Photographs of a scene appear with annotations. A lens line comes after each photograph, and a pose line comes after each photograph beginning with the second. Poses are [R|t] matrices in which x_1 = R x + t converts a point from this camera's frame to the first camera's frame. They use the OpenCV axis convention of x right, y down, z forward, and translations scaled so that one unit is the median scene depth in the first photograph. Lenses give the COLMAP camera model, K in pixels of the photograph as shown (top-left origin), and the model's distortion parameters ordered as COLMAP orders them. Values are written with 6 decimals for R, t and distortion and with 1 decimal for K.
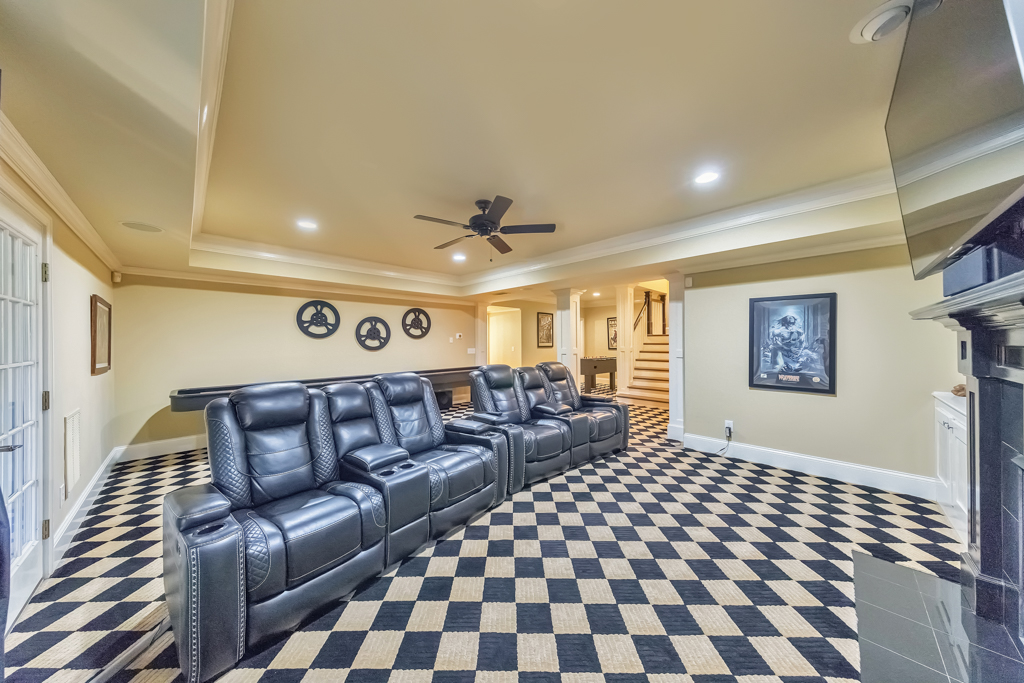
lens RADIAL K [[324.6, 0, 515.4], [0, 324.6, 337.4], [0, 0, 1]] dist [0.007474, -0.000869]
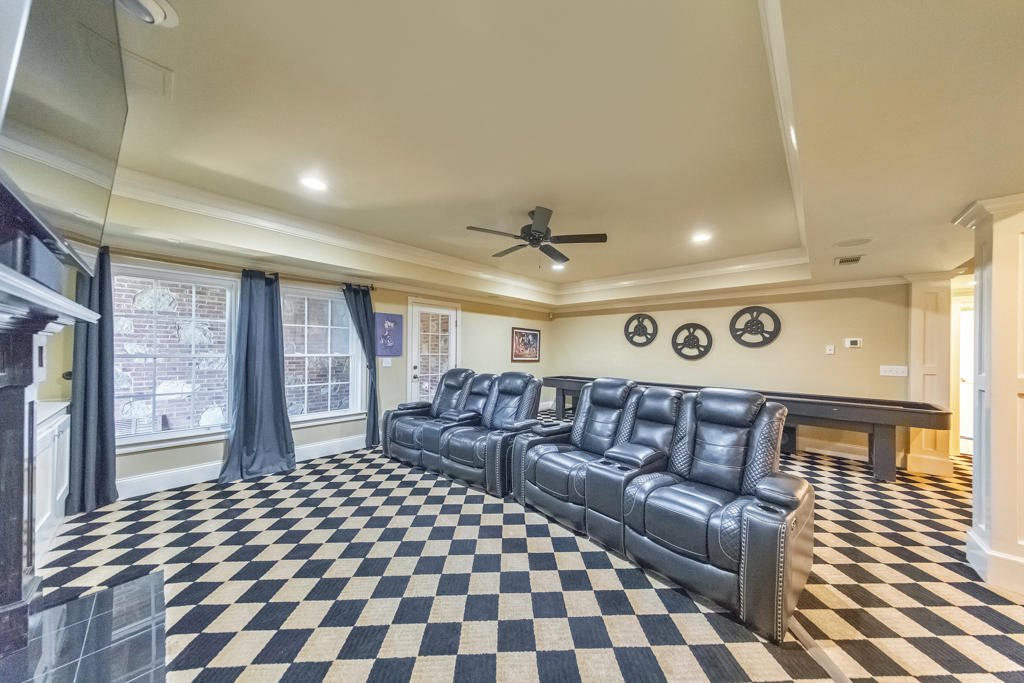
lens RADIAL K [[324.6, 0, 518.5], [0, 324.6, 347.8], [0, 0, 1]] dist [0.007474, -0.000869]
pose [[0.034152, 0.003065, -0.999412, 0.480317], [0.000254, 0.999995, 0.003076, 0.003292], [0.999417, -0.000359, 0.034151, 0.473702]]
